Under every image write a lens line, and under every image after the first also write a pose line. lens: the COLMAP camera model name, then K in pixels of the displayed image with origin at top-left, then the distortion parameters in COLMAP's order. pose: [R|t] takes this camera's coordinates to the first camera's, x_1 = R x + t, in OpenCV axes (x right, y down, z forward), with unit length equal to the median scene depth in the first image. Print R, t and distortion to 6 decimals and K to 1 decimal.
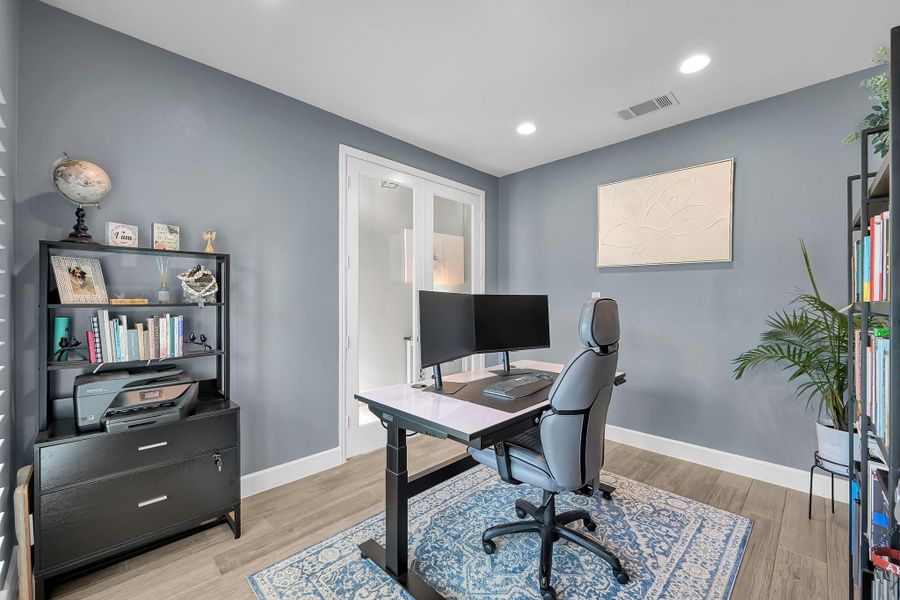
lens RADIAL K [[367.8, 0, 450.4], [0, 367.8, 298.4], [0, 0, 1]] dist [0.000772, 0.000098]
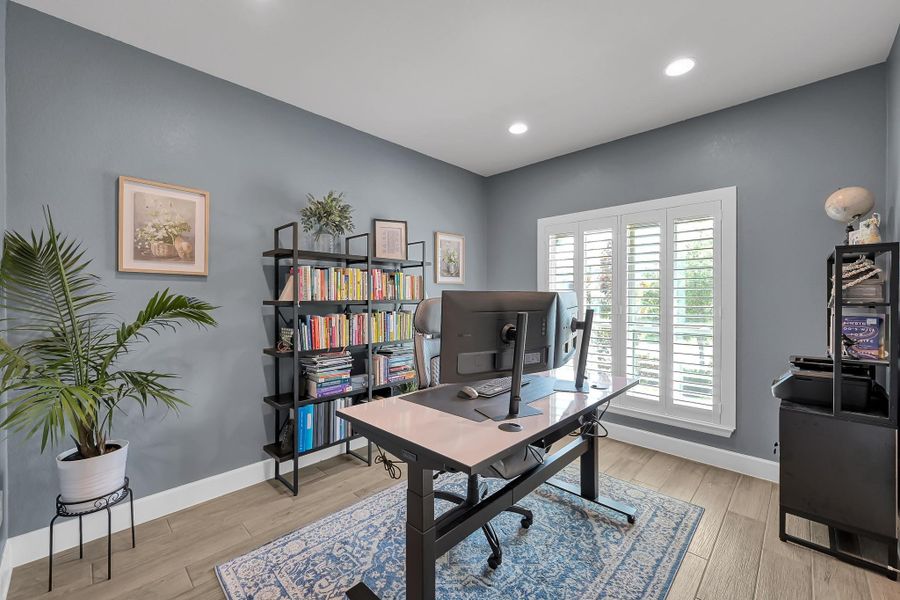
lens RADIAL K [[367.8, 0, 450.4], [0, 367.8, 298.4], [0, 0, 1]] dist [0.000772, 0.000098]
pose [[-0.999930, -0.000552, -0.011799, 0.325876], [-0.000575, 0.999998, 0.001920, -0.000179], [0.011798, 0.001927, -0.999929, 1.953373]]
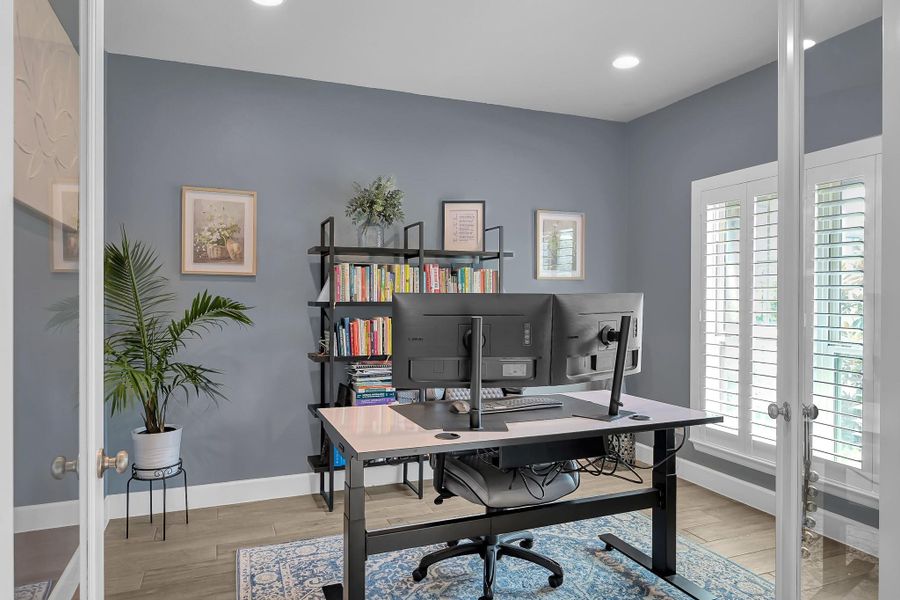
lens RADIAL K [[570.9, 0, 450.0], [0, 570.9, 300.0], [0, 0, 1]] dist [-0.003508, -0.000642]
pose [[-0.921218, -0.007055, 0.388982, -0.182994], [-0.005390, 0.999971, 0.005370, -0.006086], [-0.389008, 0.002850, -0.921230, 2.197968]]
